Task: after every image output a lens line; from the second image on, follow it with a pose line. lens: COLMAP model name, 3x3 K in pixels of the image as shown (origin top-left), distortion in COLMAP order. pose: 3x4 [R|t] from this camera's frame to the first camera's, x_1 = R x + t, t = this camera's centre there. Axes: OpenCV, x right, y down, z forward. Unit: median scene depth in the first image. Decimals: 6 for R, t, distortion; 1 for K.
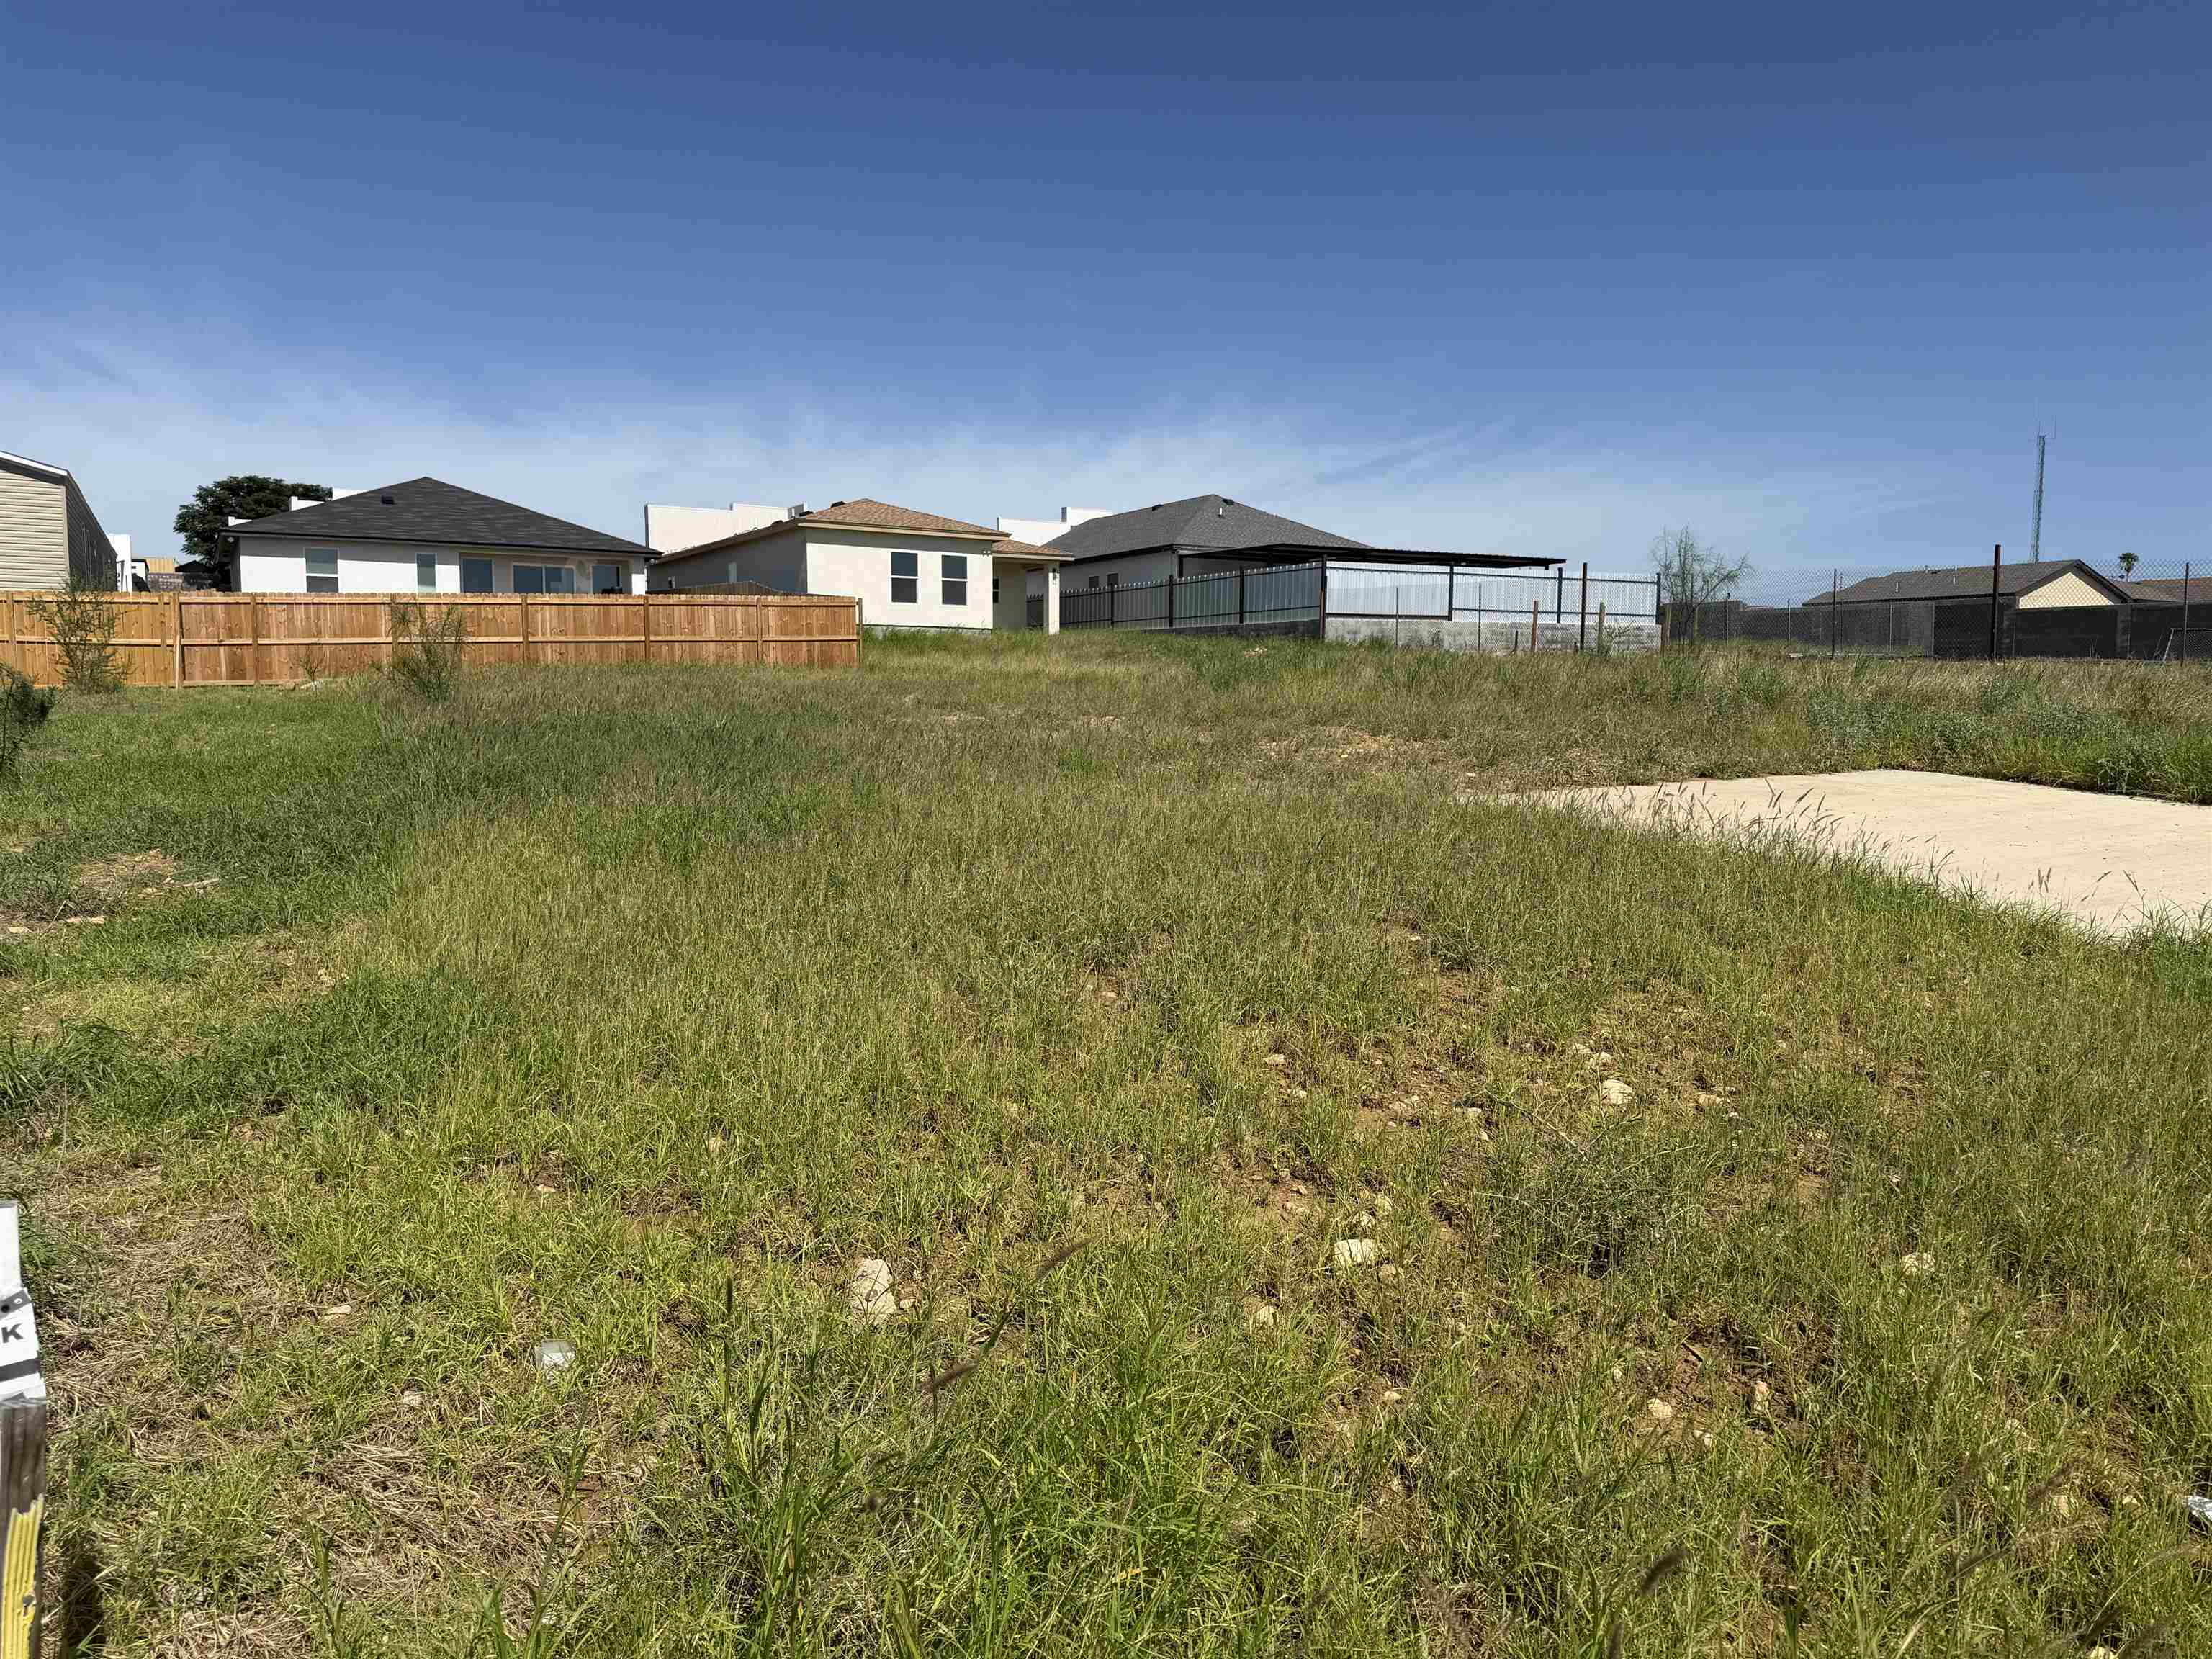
lens RADIAL K [[1525.7, 0, 1118.0], [0, 1525.7, 835.5], [0, 0, 1]] dist [0.128964, -0.205083]
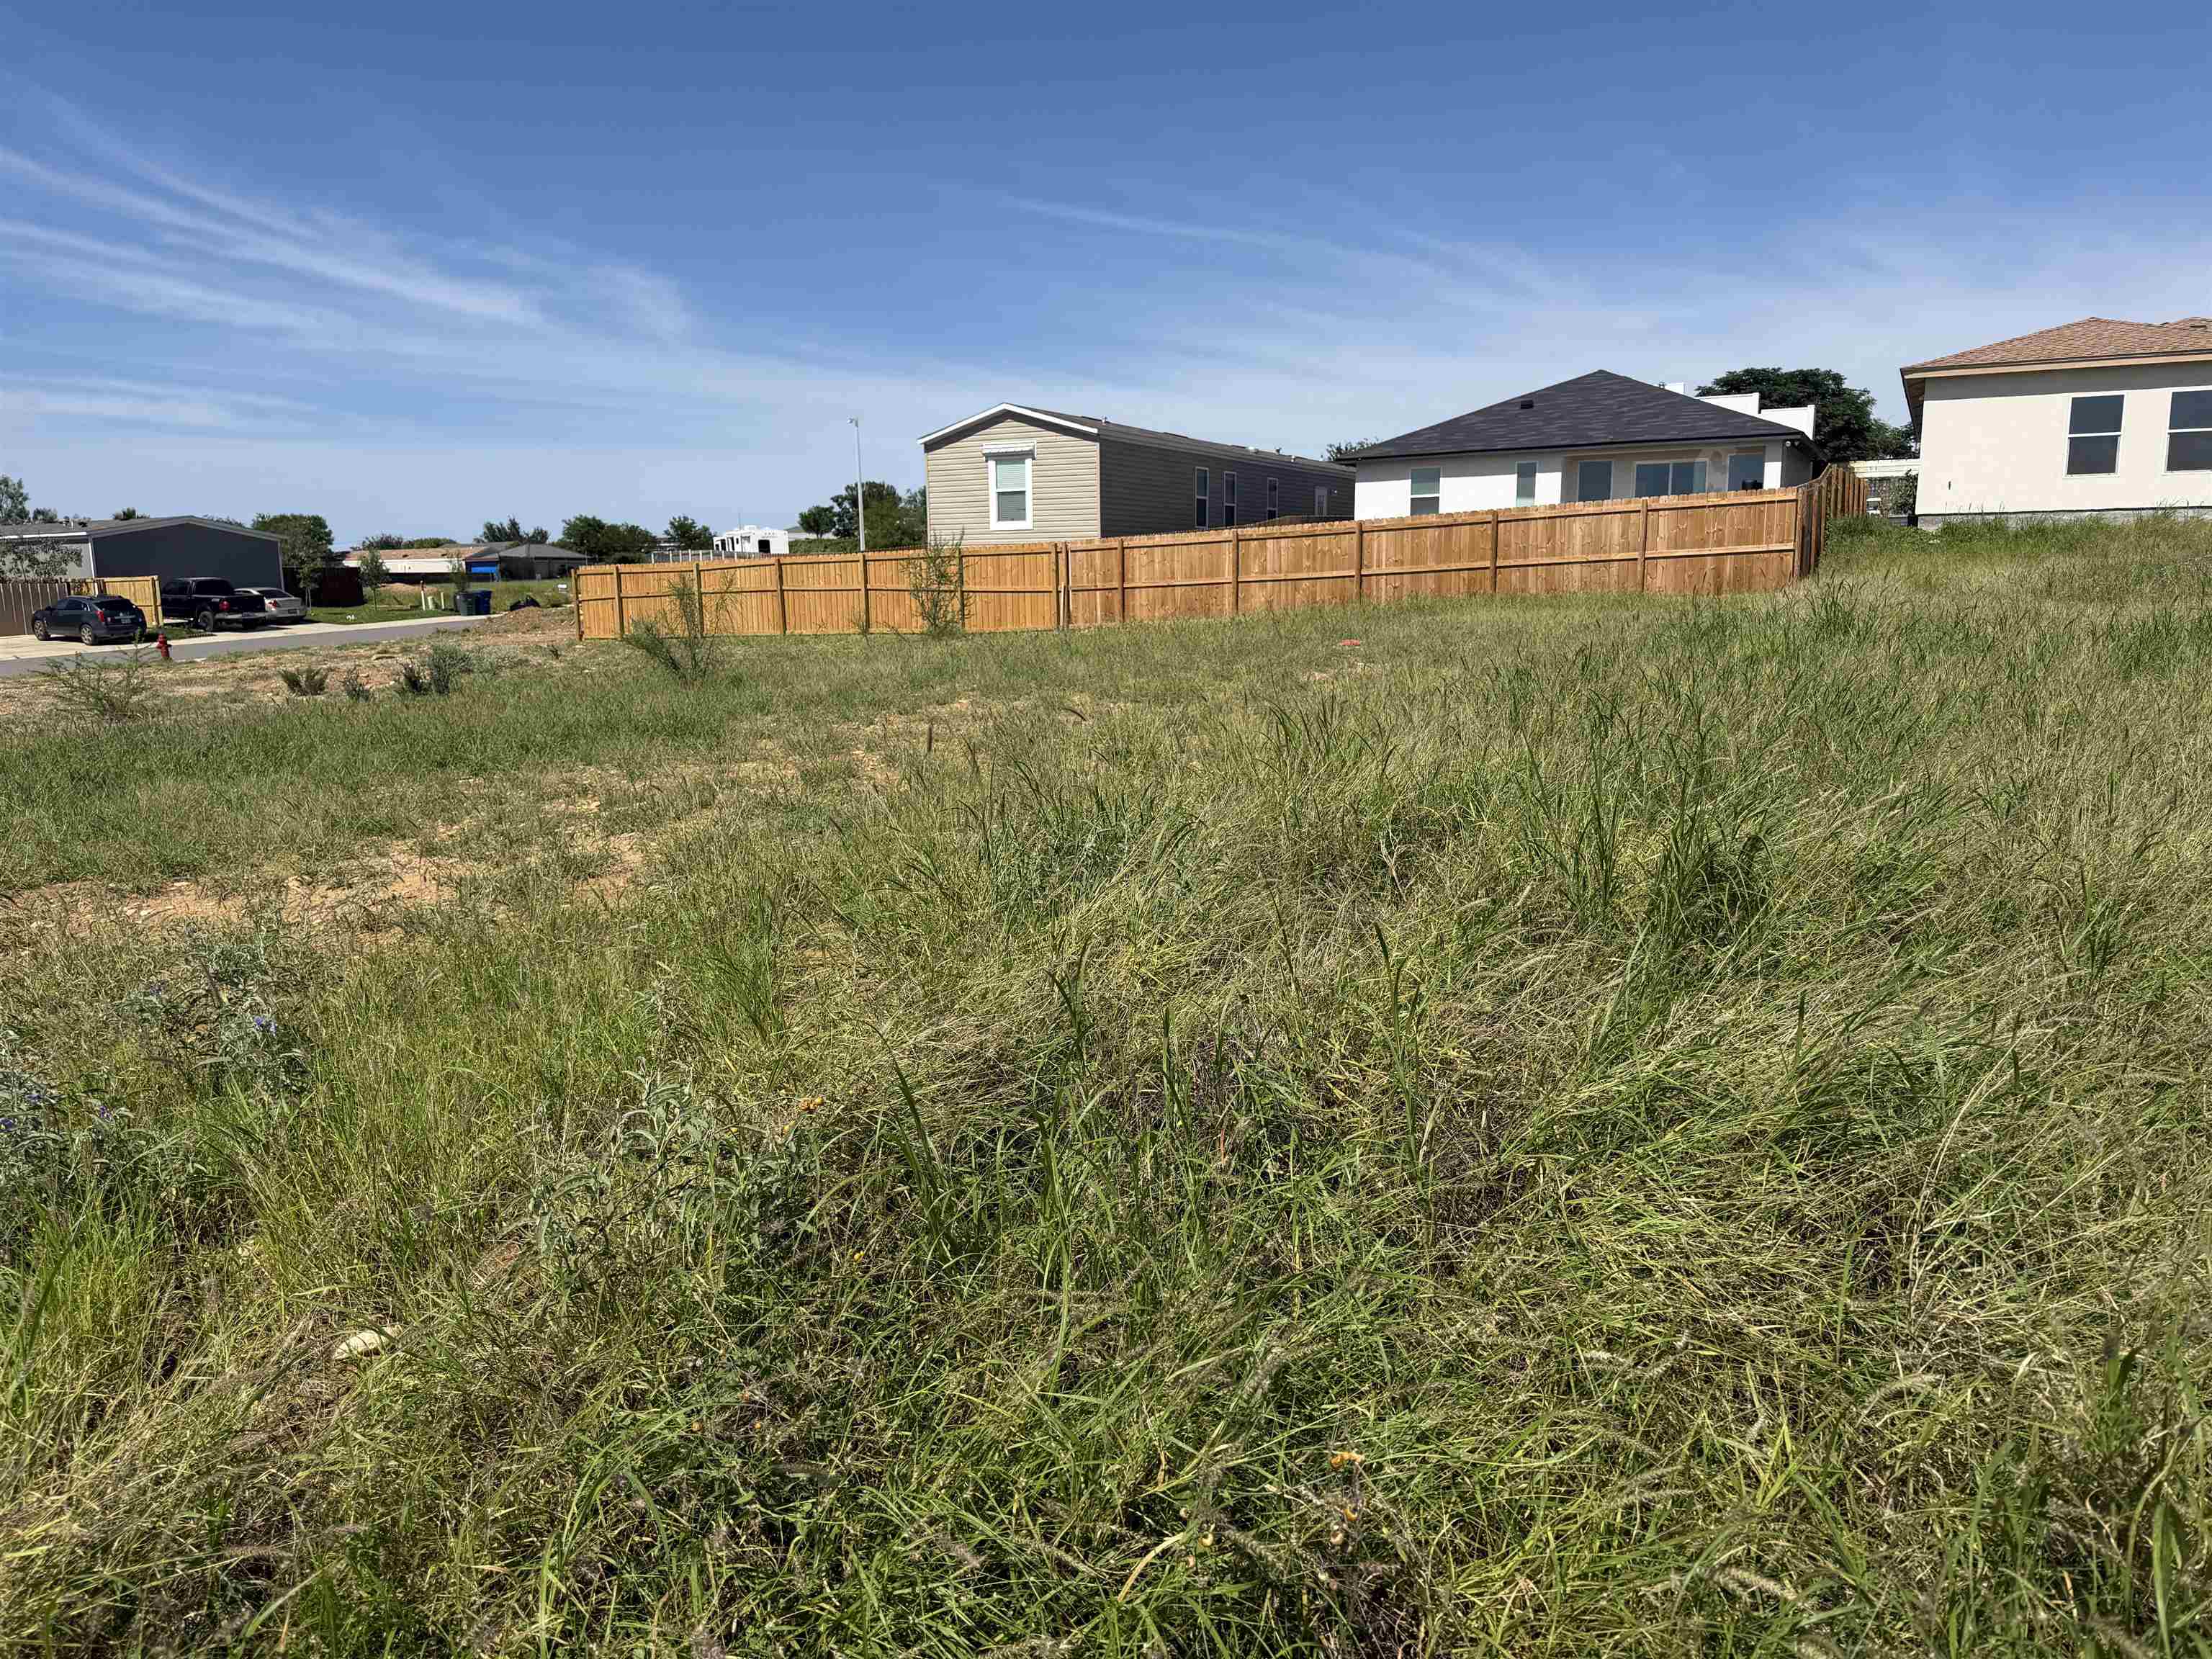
lens RADIAL K [[1525.7, 0, 1118.0], [0, 1525.7, 835.5], [0, 0, 1]] dist [0.128964, -0.205083]
pose [[0.516625, 0.127562, -0.846656, 0.218515], [-0.063001, 0.991823, 0.110991, -0.047320], [0.853891, -0.004001, 0.520437, 0.306555]]
